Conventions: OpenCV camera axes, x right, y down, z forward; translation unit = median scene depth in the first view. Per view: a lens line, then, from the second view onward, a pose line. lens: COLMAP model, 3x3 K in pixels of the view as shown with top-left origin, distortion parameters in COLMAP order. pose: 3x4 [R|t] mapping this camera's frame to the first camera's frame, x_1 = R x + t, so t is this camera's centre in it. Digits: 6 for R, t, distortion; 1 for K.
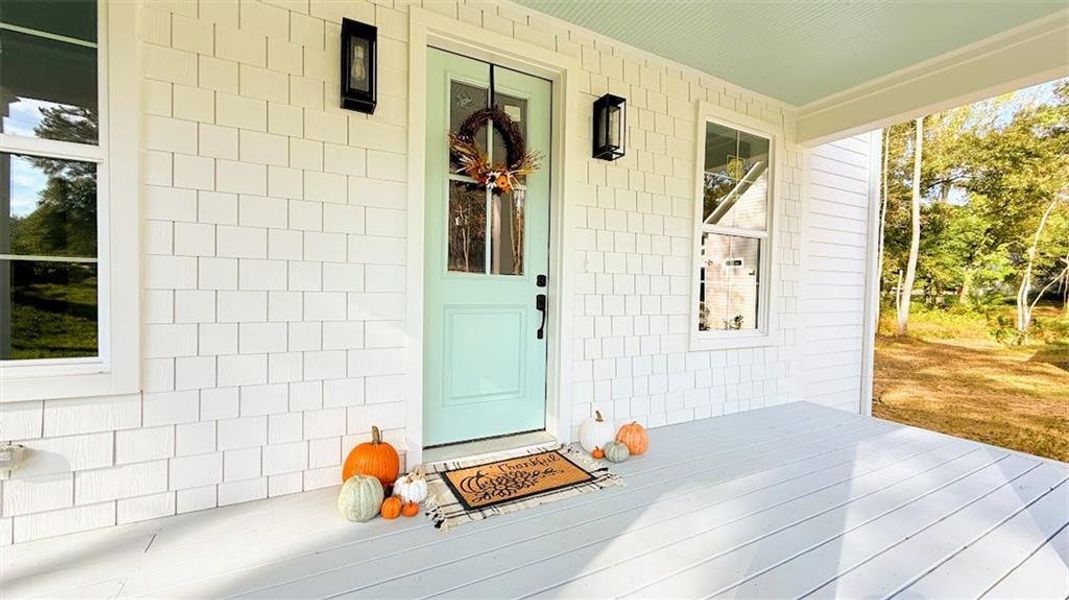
lens RADIAL K [[432.0, 0, 536.0], [0, 432.0, 302.9], [0, 0, 1]] dist [0.002720, -0.000331]
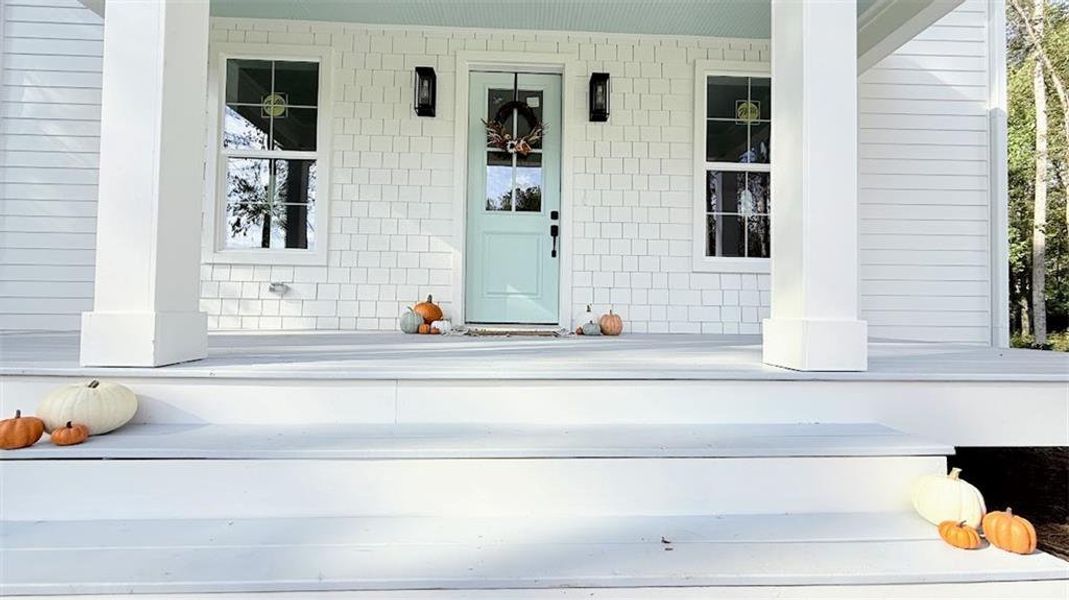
lens RADIAL K [[432.0, 0, 535.9], [0, 432.0, 305.5], [0, 0, 1]] dist [0.002720, -0.000331]
pose [[0.895896, -0.014780, -0.444018, 0.621251], [-0.011914, 0.998288, -0.057268, 0.346529], [0.444104, 0.056596, 0.894186, -0.275290]]
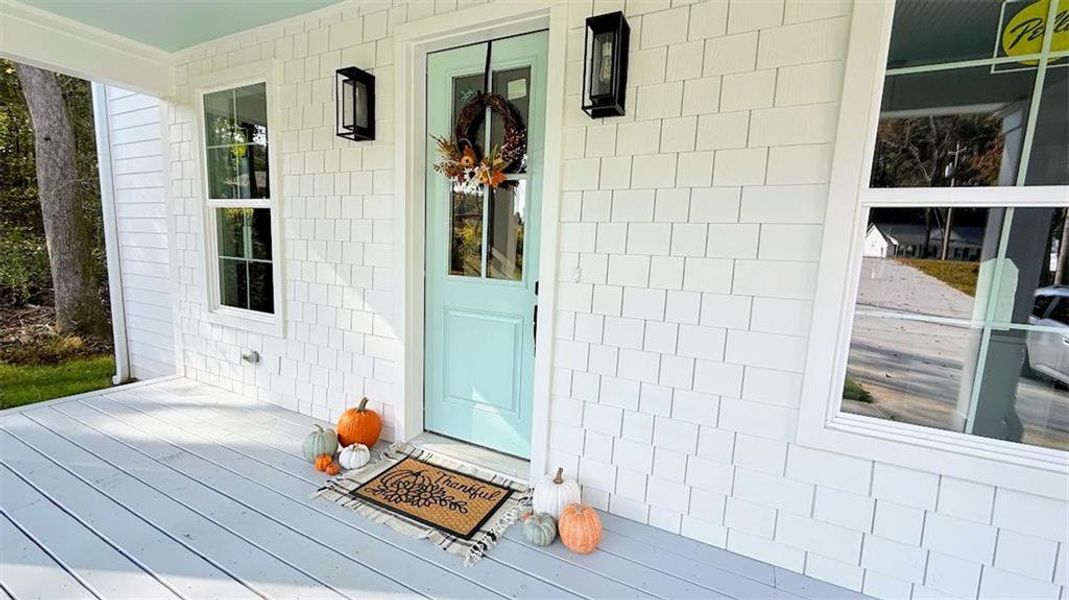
lens RADIAL K [[432.0, 0, 533.0], [0, 432.0, 303.8], [0, 0, 1]] dist [0.002720, -0.000331]
pose [[0.571206, 0.114415, -0.812793, 0.730938], [-0.057556, 0.993383, 0.099388, -0.111828], [0.818786, -0.009990, 0.574012, 0.561431]]
